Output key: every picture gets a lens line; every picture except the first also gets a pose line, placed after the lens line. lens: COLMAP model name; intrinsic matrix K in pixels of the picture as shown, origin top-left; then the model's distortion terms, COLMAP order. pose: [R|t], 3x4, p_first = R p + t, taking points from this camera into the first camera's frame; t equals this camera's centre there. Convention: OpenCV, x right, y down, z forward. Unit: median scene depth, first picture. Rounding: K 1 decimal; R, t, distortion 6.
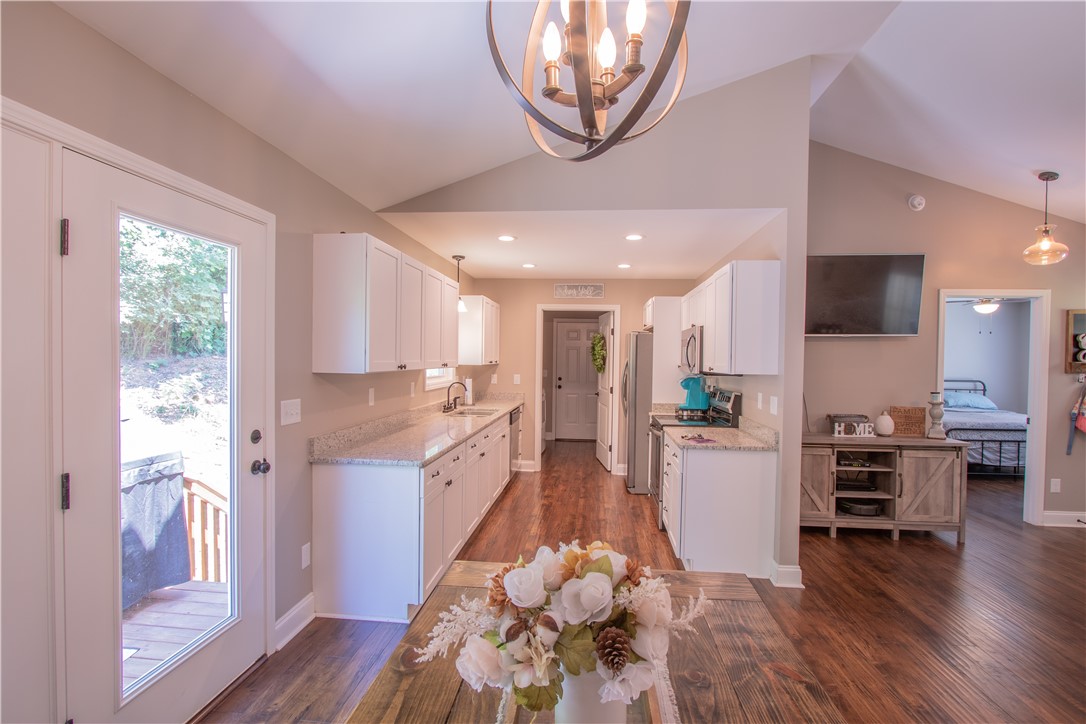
lens RADIAL K [[501.2, 0, 538.0], [0, 501.2, 366.0], [0, 0, 1]] dist [-0.019780, -0.000222]
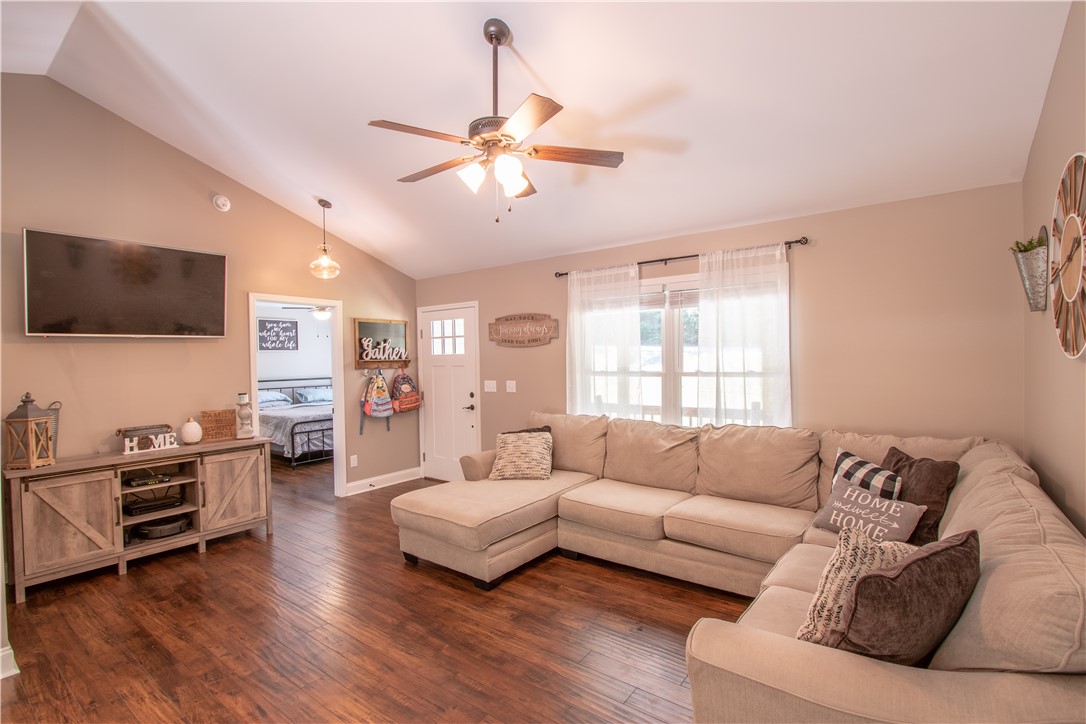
lens RADIAL K [[501.2, 0, 538.0], [0, 501.2, 366.0], [0, 0, 1]] dist [-0.019780, -0.000222]
pose [[0.509355, -0.033291, 0.859913, 0.238602], [0.037780, 0.999153, 0.016303, 0.003393], [-0.859727, 0.024183, 0.510181, -0.044100]]
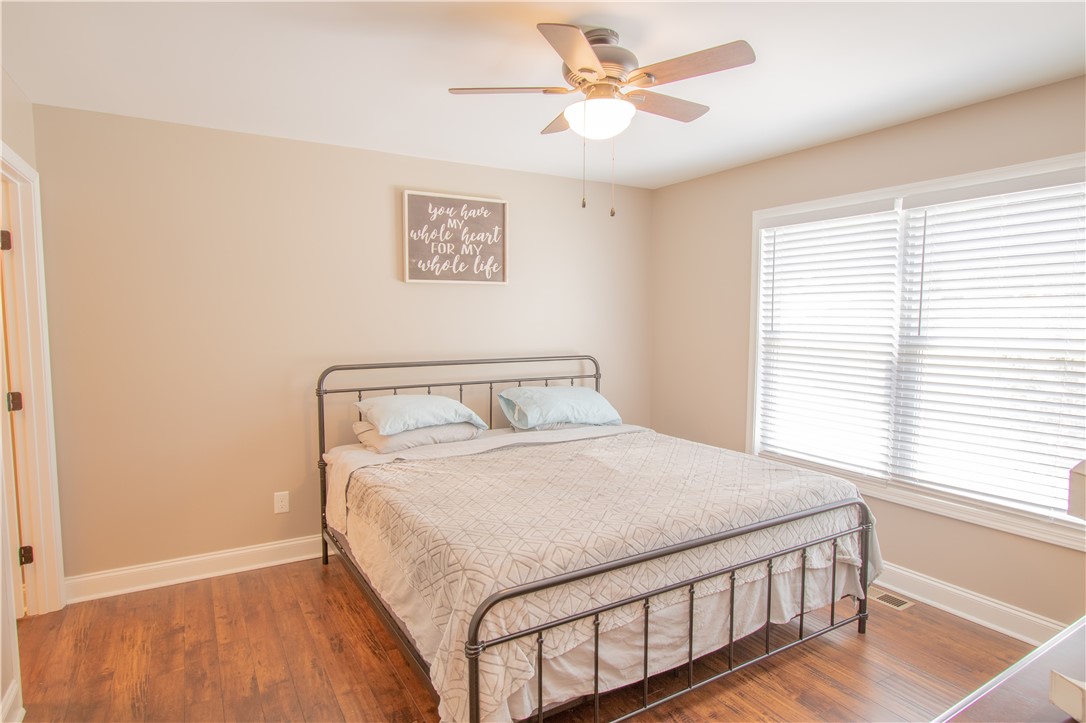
lens RADIAL K [[608.8, 0, 529.0], [0, 608.8, 370.8], [0, 0, 1]] dist [-0.003118, -0.000883]
pose [[0.809297, -0.061770, 0.584143, 1.023146], [0.015746, 0.996379, 0.083546, -0.007281], [-0.587189, -0.058416, 0.807339, 1.134545]]
